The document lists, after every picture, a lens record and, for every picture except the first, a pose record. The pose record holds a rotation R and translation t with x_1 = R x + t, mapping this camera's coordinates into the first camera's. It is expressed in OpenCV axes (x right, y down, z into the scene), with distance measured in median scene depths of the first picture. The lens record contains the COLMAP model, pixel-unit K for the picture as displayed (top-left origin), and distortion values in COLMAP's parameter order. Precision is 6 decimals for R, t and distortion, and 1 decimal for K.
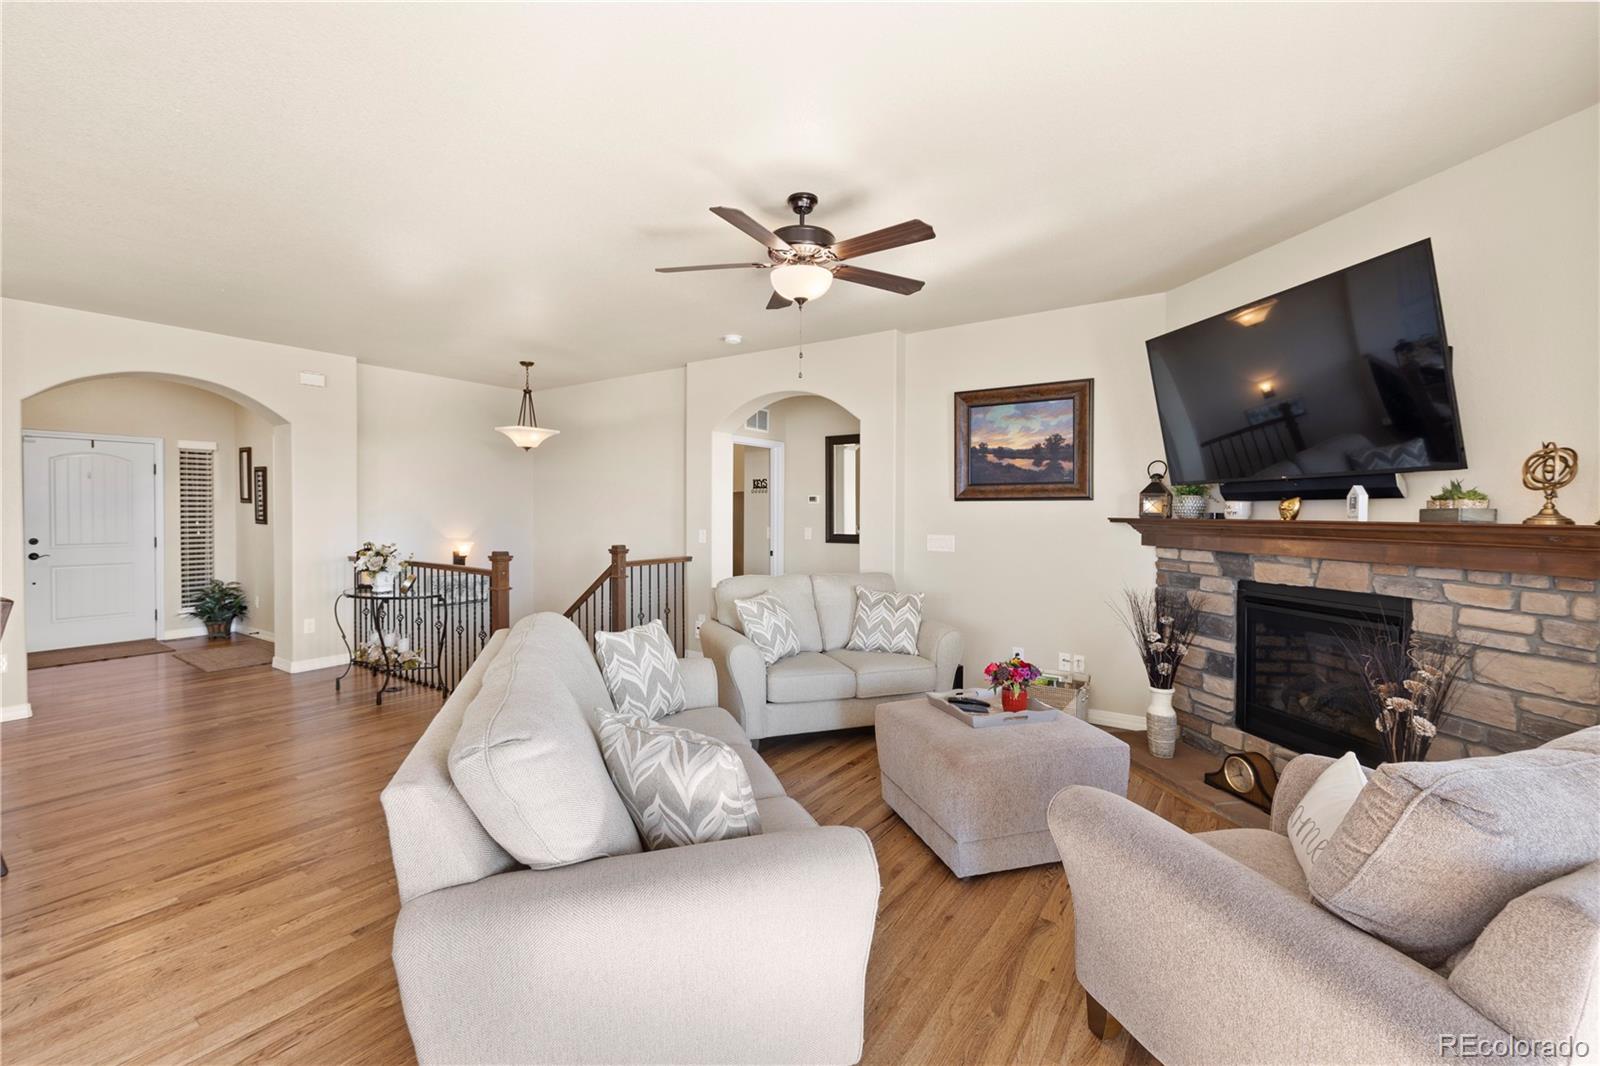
lens RADIAL K [[682.3, 0, 795.8], [0, 682.3, 524.0], [0, 0, 1]] dist [-0.003122, 0.000930]
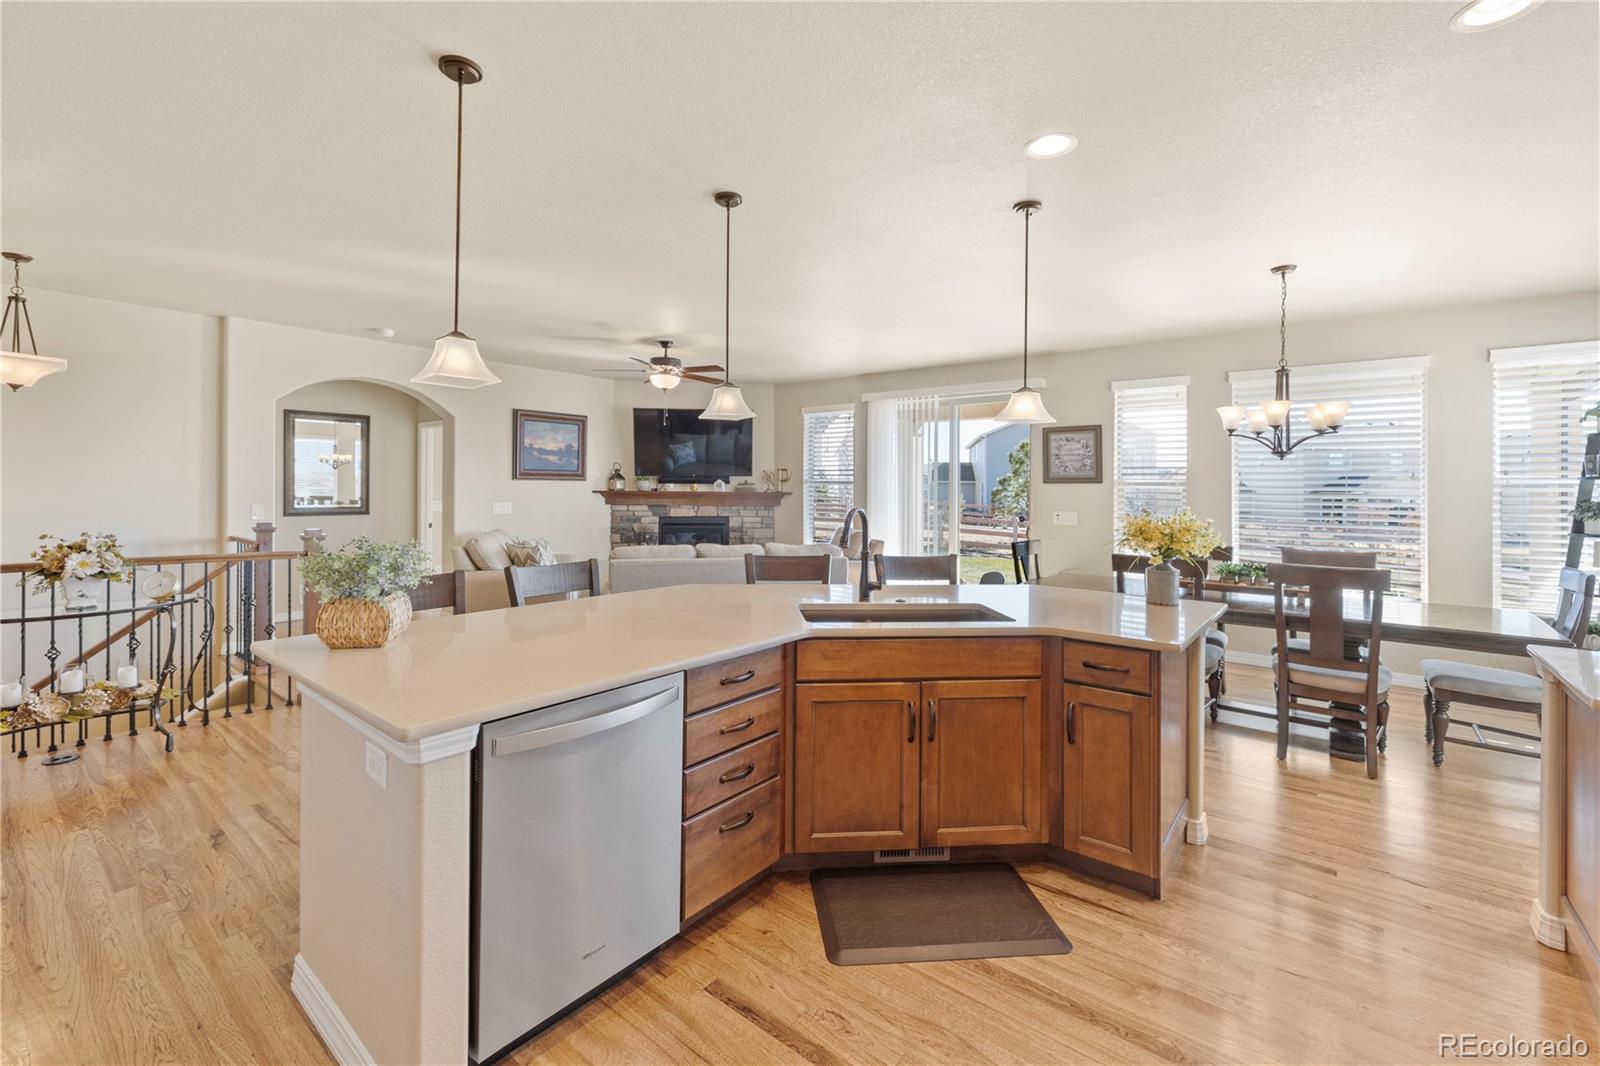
lens RADIAL K [[682.3, 0, 770.0], [0, 682.3, 489.0], [0, 0, 1]] dist [-0.003122, 0.000930]
pose [[0.093953, -0.001818, 0.995575, -1.426898], [0.010255, 0.999947, 0.000858, -0.010294], [-0.995524, 0.010129, 0.093967, 0.336491]]
